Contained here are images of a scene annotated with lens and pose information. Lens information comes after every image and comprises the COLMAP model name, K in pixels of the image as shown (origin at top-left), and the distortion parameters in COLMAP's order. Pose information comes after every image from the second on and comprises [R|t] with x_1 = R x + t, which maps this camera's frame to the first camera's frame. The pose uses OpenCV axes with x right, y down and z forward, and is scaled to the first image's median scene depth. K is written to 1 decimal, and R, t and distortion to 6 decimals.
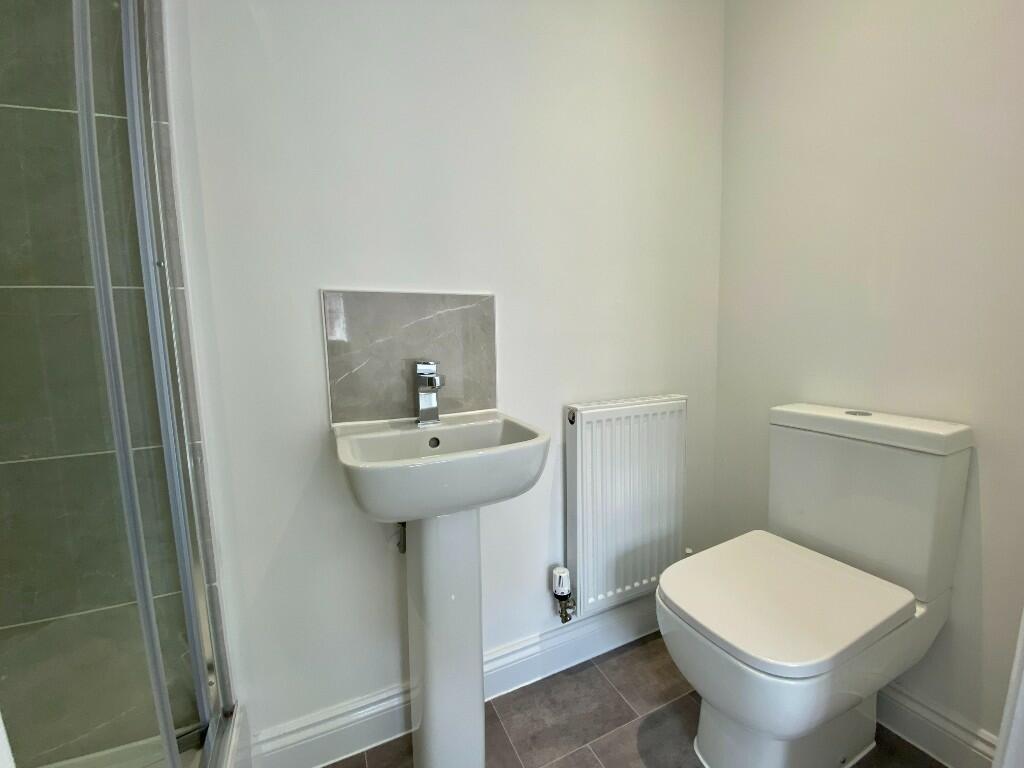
lens RADIAL K [[414.3, 0, 512.0], [0, 414.3, 384.0], [0, 0, 1]] dist [0.001528, 0.000027]
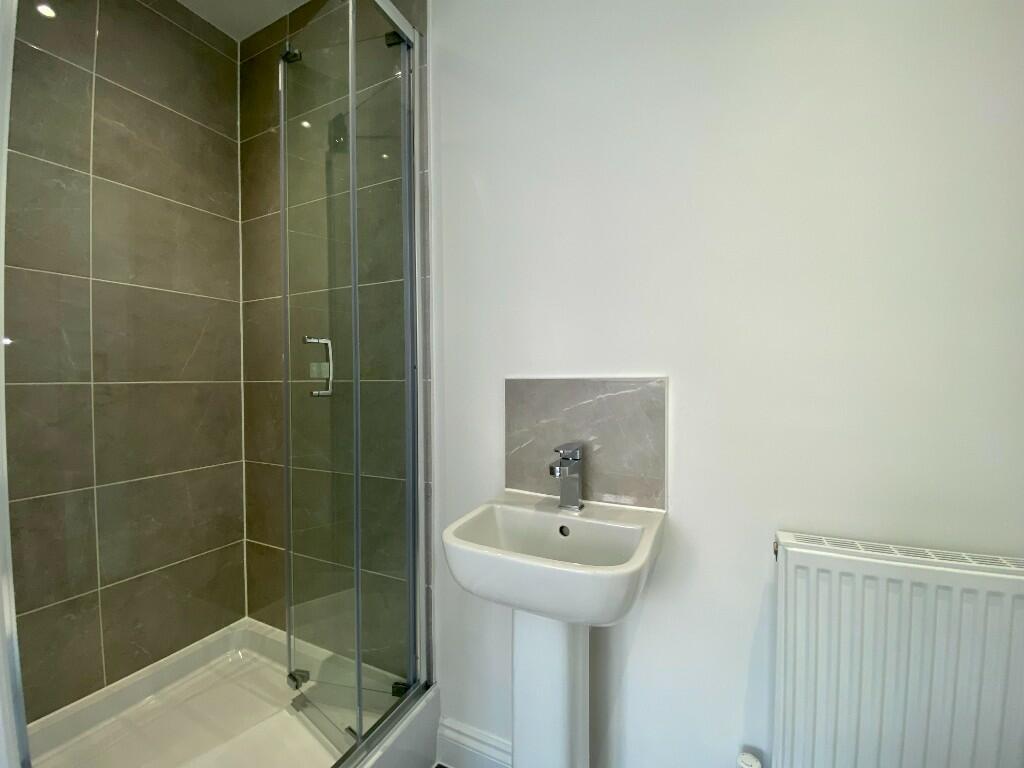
lens RADIAL K [[414.3, 0, 512.0], [0, 414.3, 384.0], [0, 0, 1]] dist [0.001528, 0.000027]
pose [[0.625716, 0.025155, -0.779645, 0.460692], [-0.095170, 0.994475, -0.044294, -0.141238], [0.774224, 0.101914, 0.624653, 0.227998]]
